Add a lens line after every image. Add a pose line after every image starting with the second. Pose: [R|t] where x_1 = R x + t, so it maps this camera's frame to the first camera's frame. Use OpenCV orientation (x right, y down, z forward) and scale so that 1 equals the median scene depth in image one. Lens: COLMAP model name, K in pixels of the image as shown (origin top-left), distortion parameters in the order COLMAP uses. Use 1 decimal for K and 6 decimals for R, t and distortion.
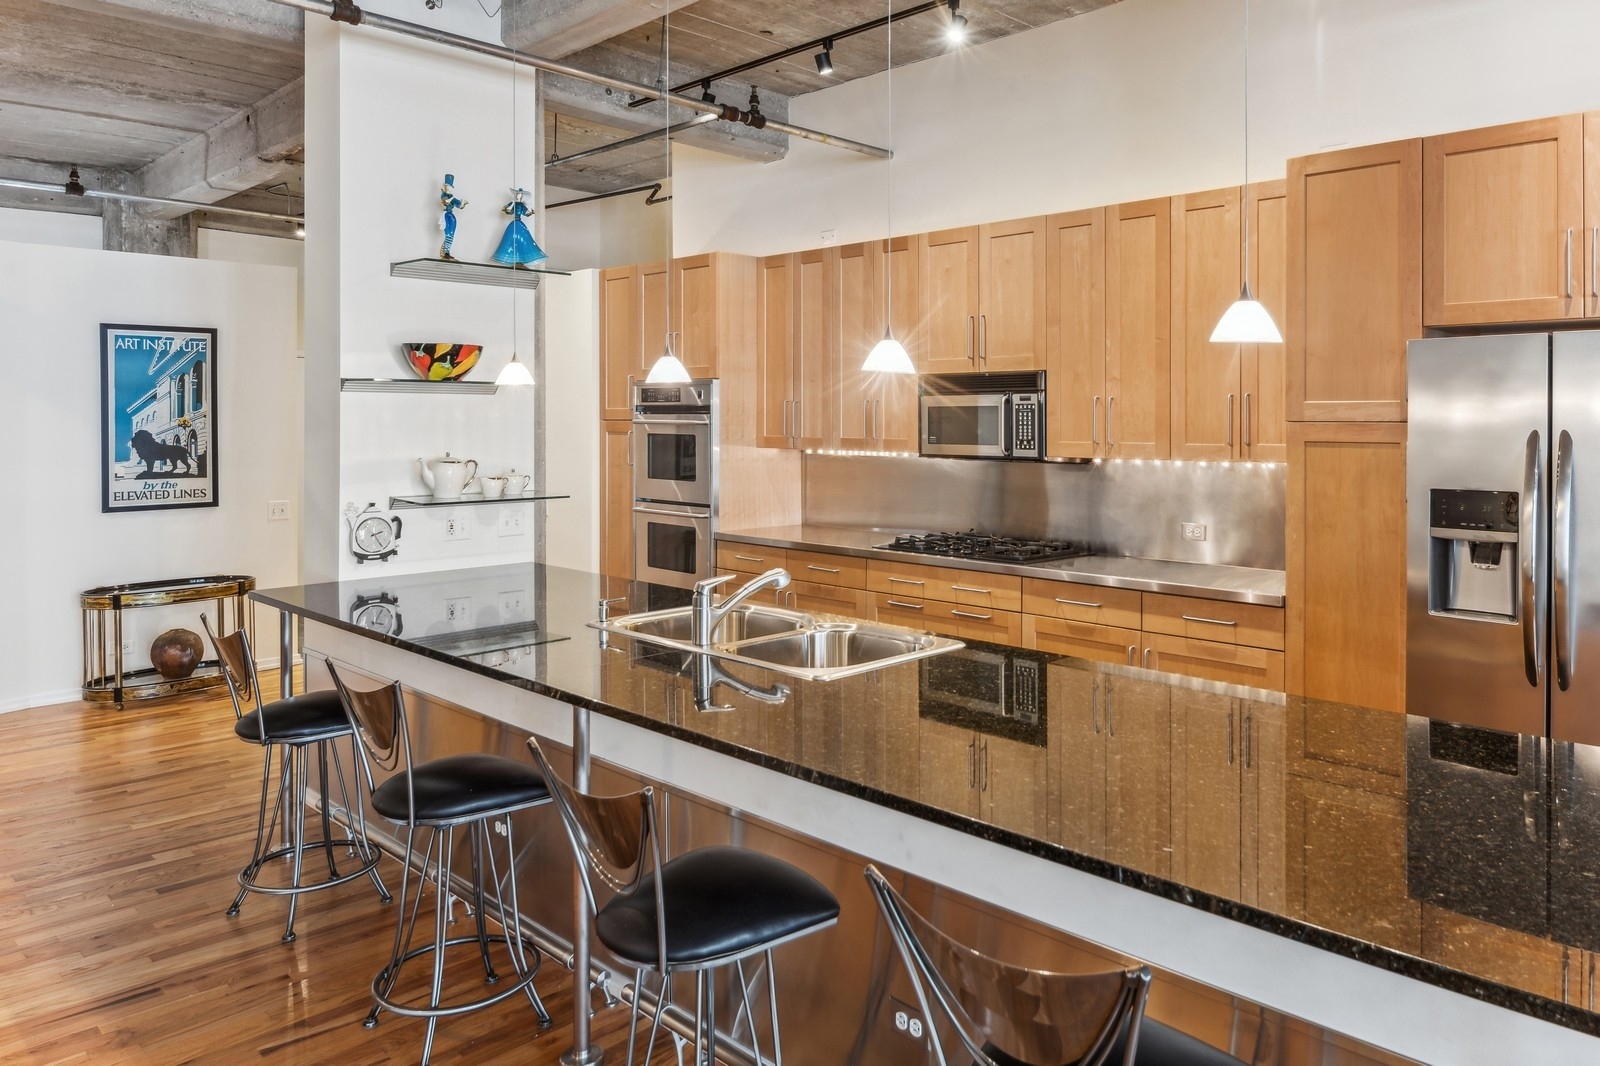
lens RADIAL K [[1101.8, 0, 932.9], [0, 1101.8, 425.5], [0, 0, 1]] dist [-0.004743, -0.005341]
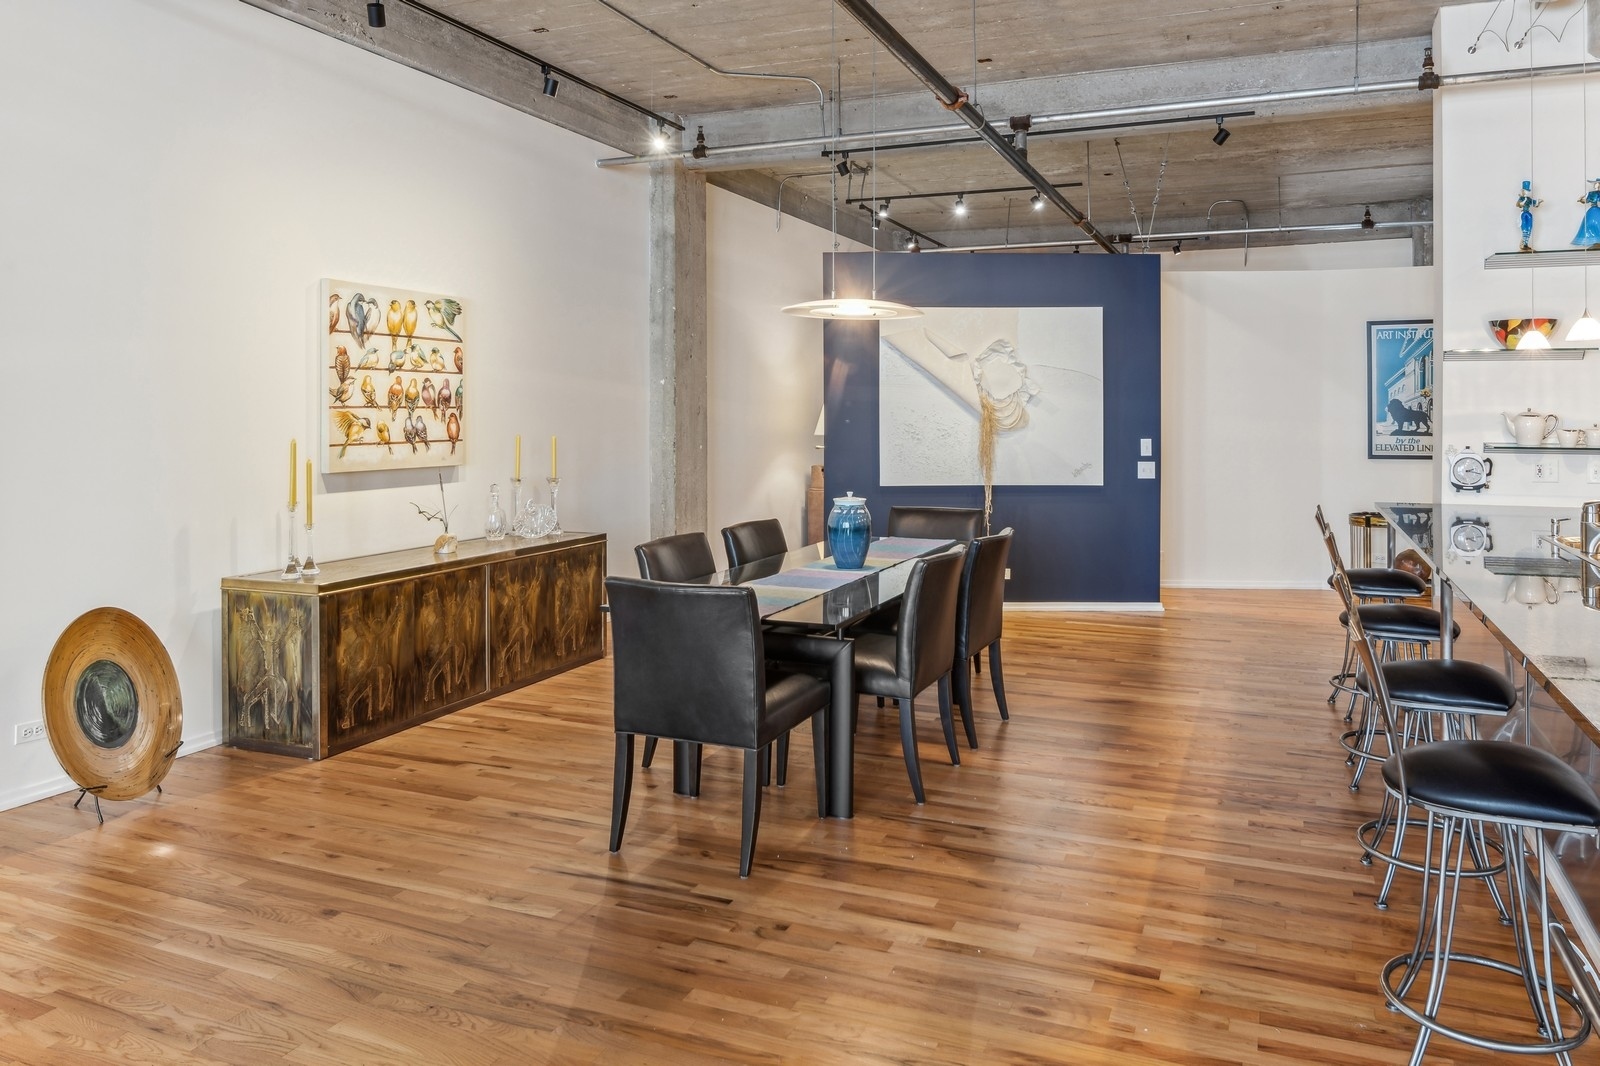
lens RADIAL K [[1108.8, 0, 850.7], [0, 1108.8, 407.5], [0, 0, 1]] dist [-0.003621, -0.003174]
pose [[0.346345, -0.002167, -0.938105, 0.400990], [-0.004177, 0.999984, -0.003852, 0.028448], [0.938098, 0.005252, 0.346330, -0.116826]]
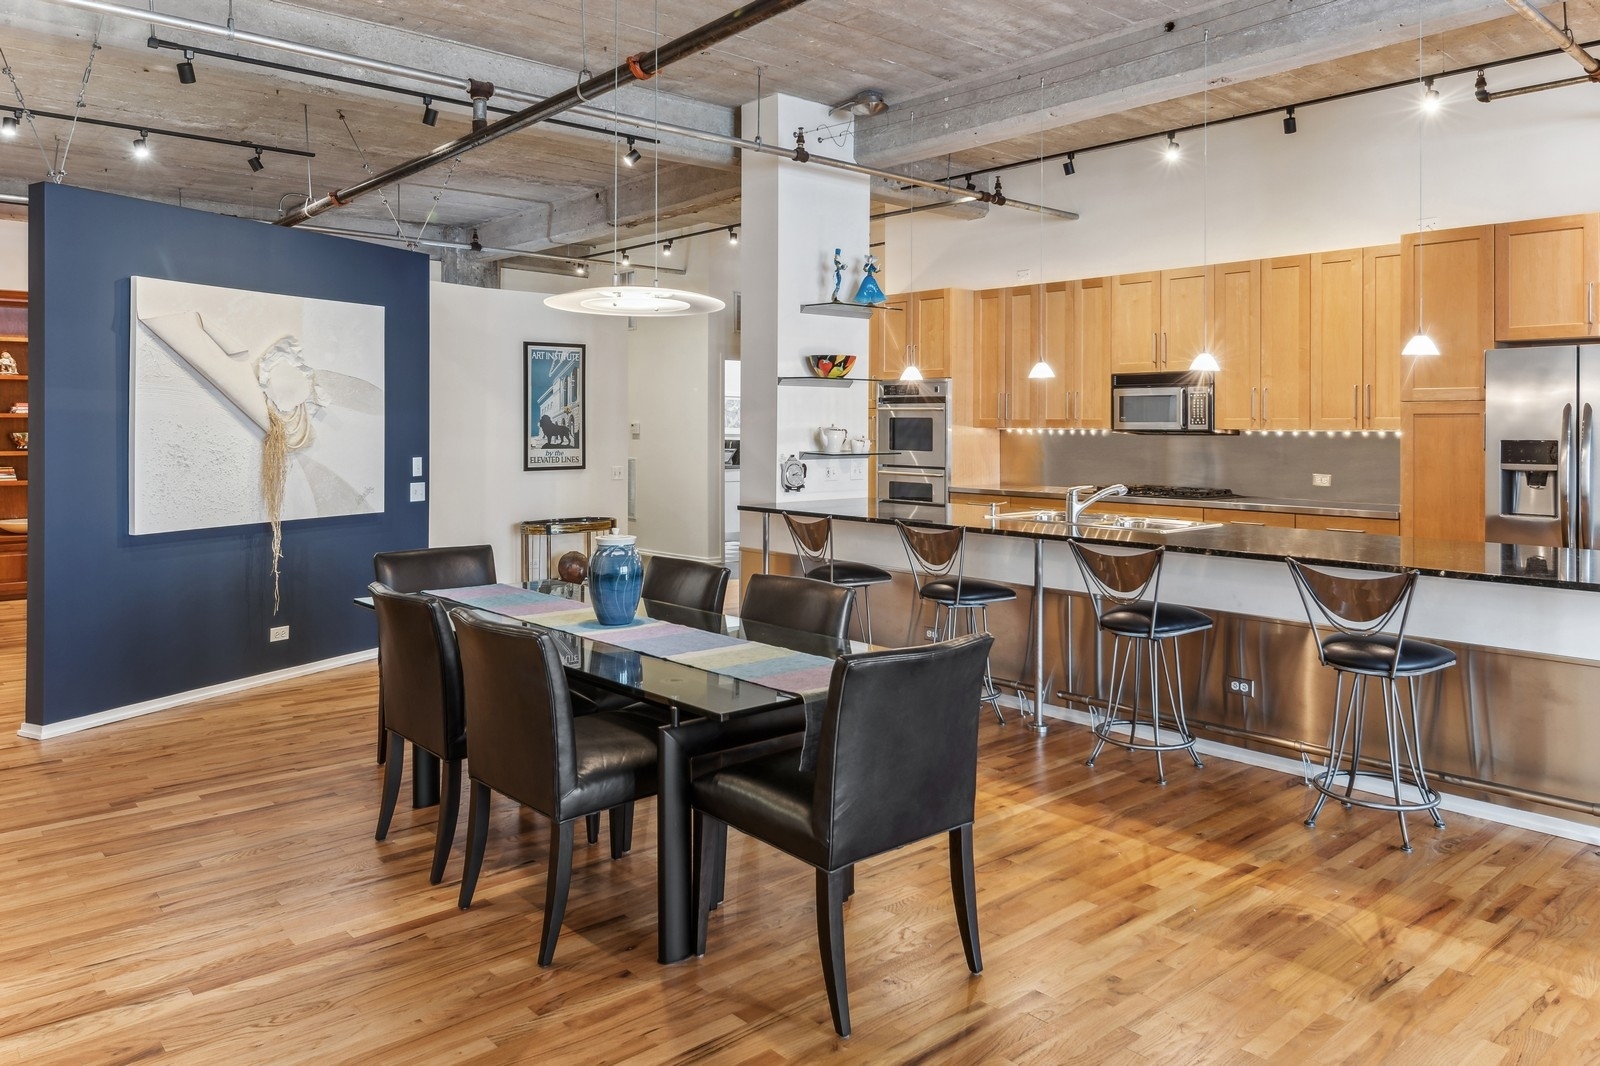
lens RADIAL K [[1105.4, 0, 798.2], [0, 1105.4, 426.0], [0, 0, 1]] dist [-0.004065, -0.003604]
pose [[0.992961, 0.001092, -0.118437, -0.270037], [-0.001501, 0.999993, -0.003369, 0.029340], [0.118433, 0.003523, 0.992956, -0.519722]]
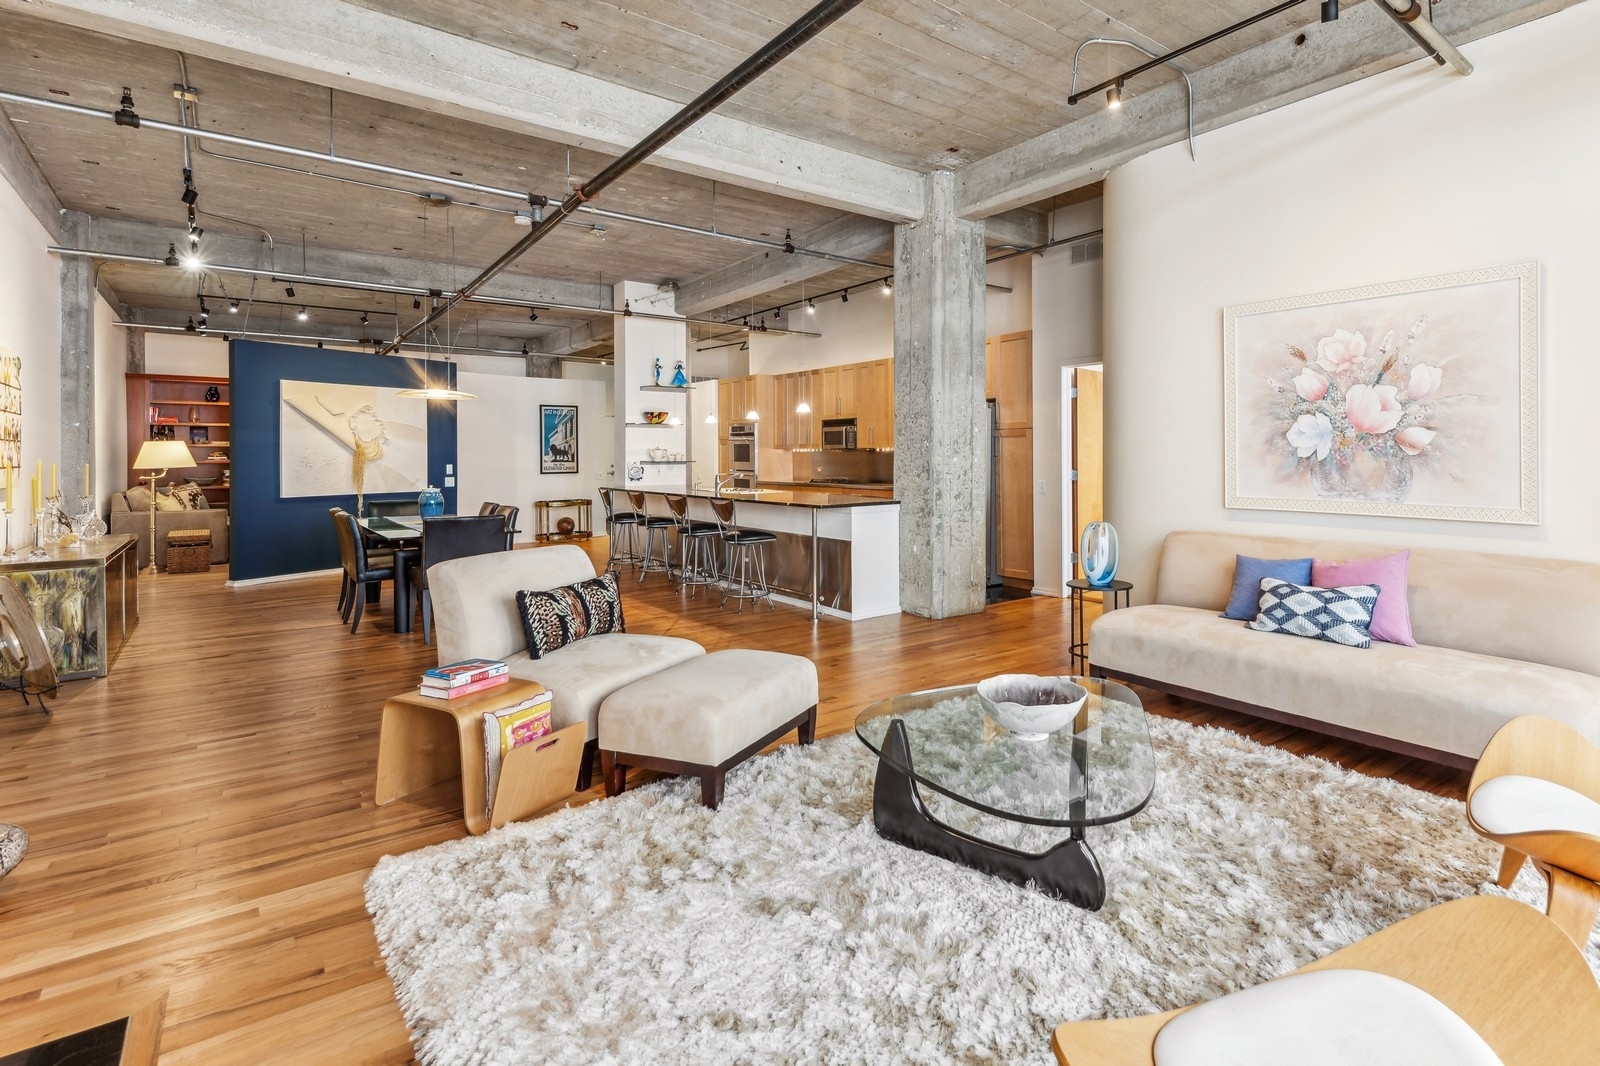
lens RADIAL K [[786.7, 0, 885.8], [0, 786.7, 457.3], [0, 0, 1]] dist [0.000625, 0.000374]
pose [[0.988153, -0.004945, -0.153391, 0.482346], [0.004793, 0.999988, -0.001360, 0.054588], [0.153396, 0.000608, 0.988165, -0.987229]]
